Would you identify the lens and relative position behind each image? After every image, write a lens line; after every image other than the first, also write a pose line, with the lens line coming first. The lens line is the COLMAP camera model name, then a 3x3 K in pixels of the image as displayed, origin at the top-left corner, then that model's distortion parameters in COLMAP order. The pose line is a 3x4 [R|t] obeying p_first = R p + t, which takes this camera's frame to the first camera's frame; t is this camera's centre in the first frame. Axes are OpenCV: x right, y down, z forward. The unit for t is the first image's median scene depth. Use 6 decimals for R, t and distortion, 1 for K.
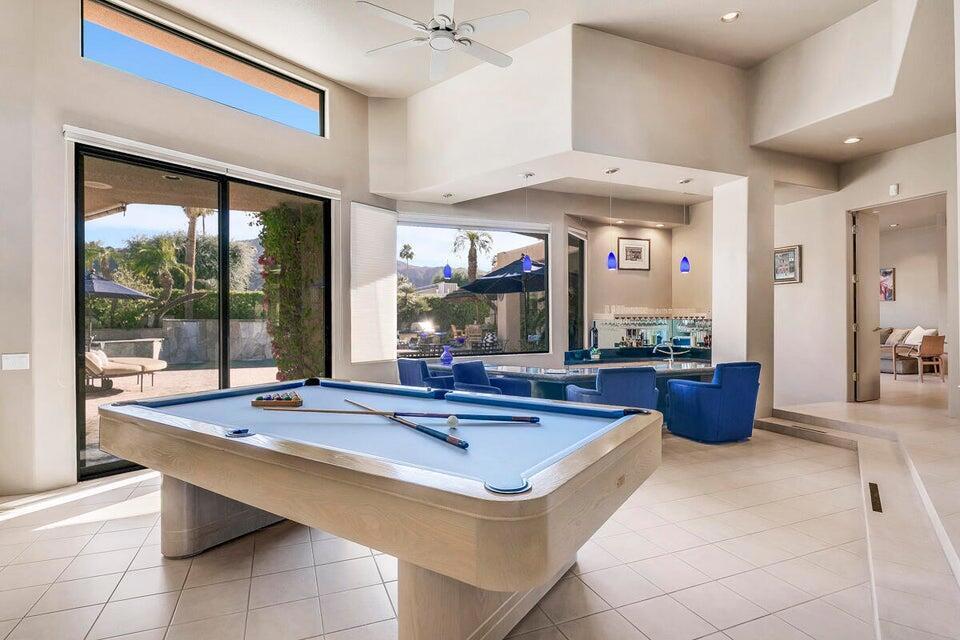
lens RADIAL K [[484.9, 0, 480.0], [0, 484.9, 320.0], [0, 0, 1]] dist [-0.001267, -0.000500]
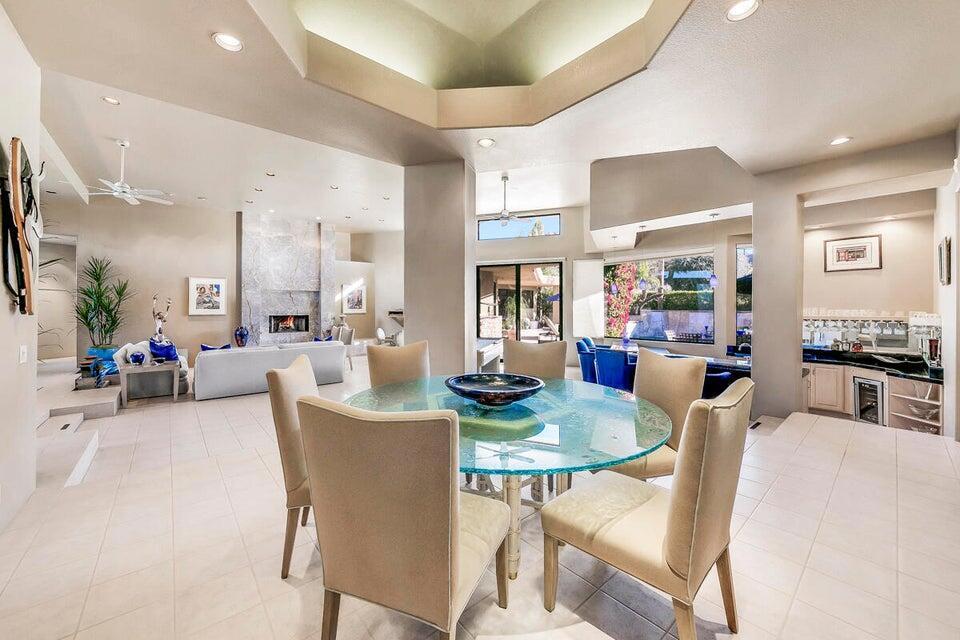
lens RADIAL K [[366.8, 0, 479.0], [0, 366.8, 311.2], [0, 0, 1]] dist [-0.001082, -0.000090]
pose [[0.318192, 0.015411, -0.947901, 0.788408], [-0.001742, 0.999876, 0.015671, -0.033889], [0.948025, -0.003335, 0.318179, 0.072086]]
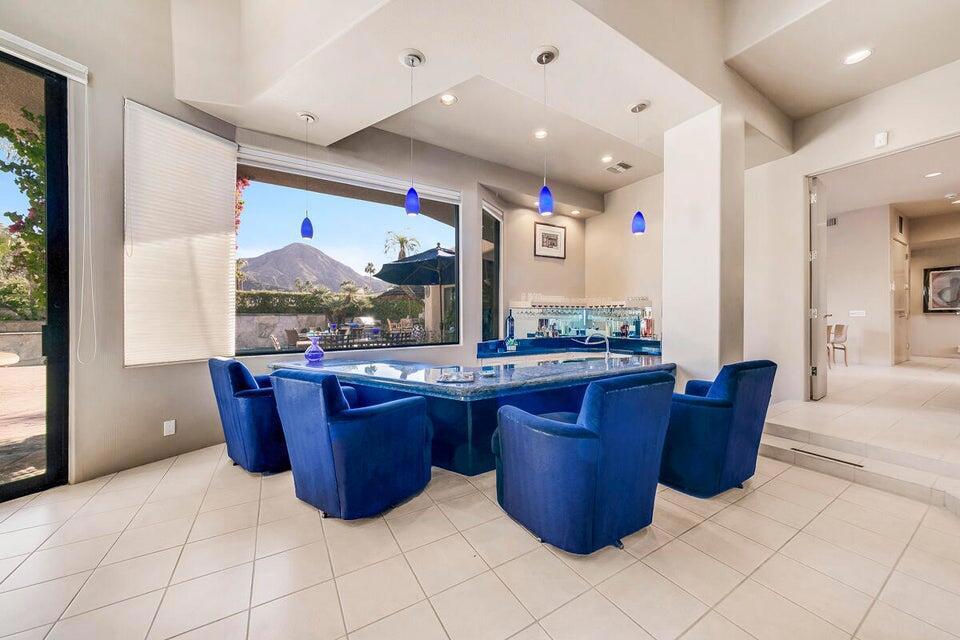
lens RADIAL K [[338.2, 0, 475.6], [0, 338.2, 315.8], [0, 0, 1]] dist [-0.000262, 0.000009]
pose [[0.989072, 0.005820, 0.147319, 0.073967], [-0.004487, 0.999946, -0.009382, 0.020638], [-0.147365, 0.008618, 0.989045, 0.364752]]
